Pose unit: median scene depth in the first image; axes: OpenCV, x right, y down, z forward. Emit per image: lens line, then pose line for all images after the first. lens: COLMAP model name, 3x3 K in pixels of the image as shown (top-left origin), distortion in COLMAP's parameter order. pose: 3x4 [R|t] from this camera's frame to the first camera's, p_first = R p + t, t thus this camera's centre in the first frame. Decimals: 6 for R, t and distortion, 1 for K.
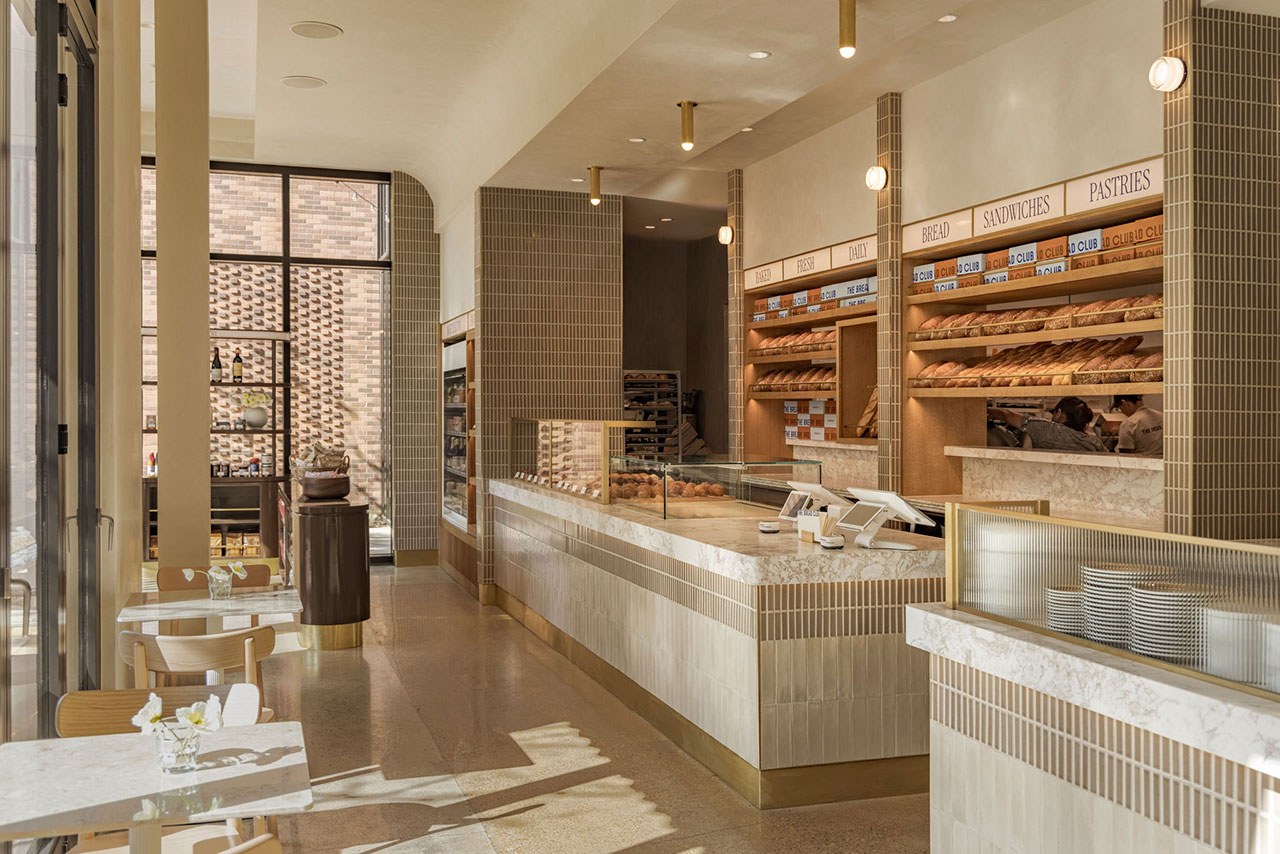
lens RADIAL K [[1159.3, 0, 640.0], [0, 1159.3, 427.0], [0, 0, 1]] dist [-0.137826, -0.007253]
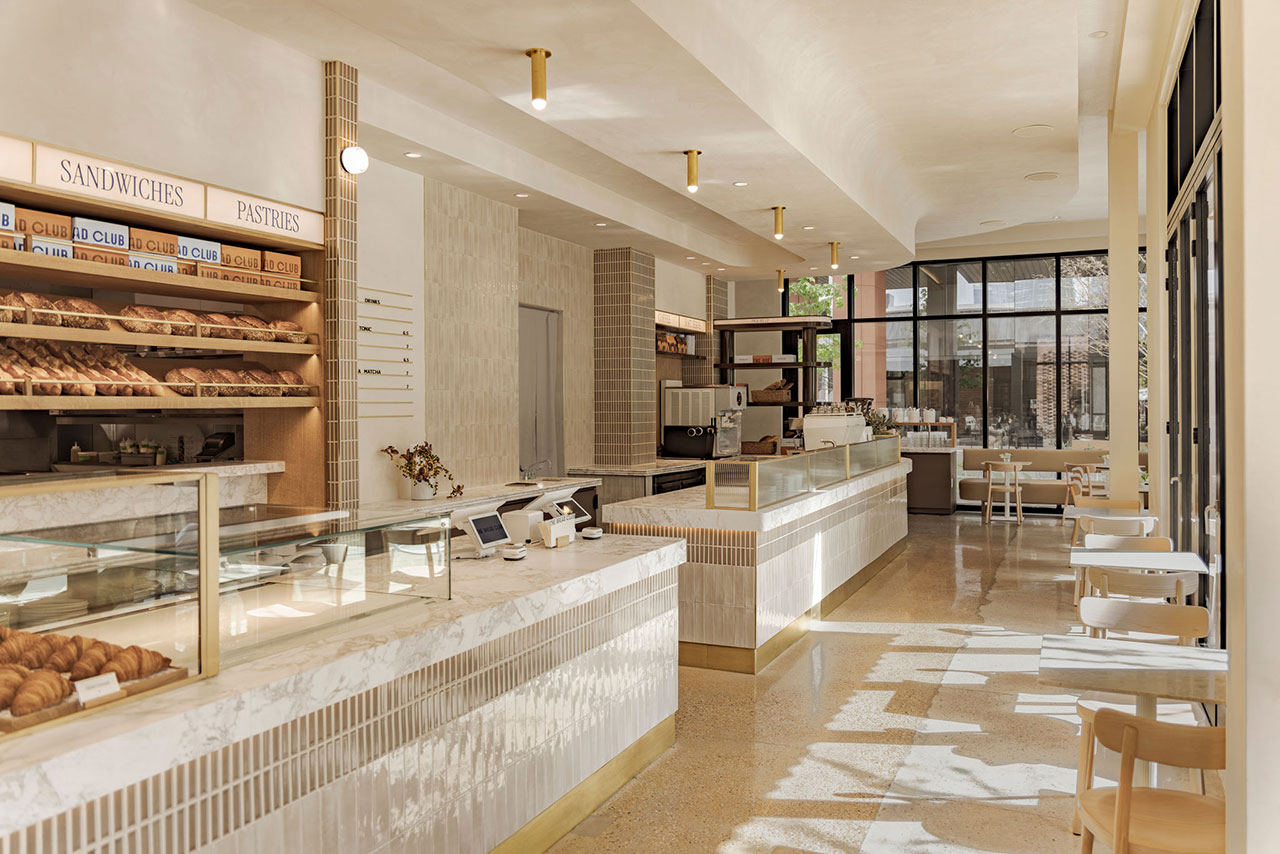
lens RADIAL K [[976.0, 0, 671.8], [0, 976.0, 401.3], [0, 0, 1]] dist [0.000615, 0.002508]
pose [[-0.756909, -0.009901, 0.653445, -0.362408], [-0.000774, 0.999898, 0.014253, -0.036711], [-0.653520, 0.010283, -0.756840, 1.080238]]
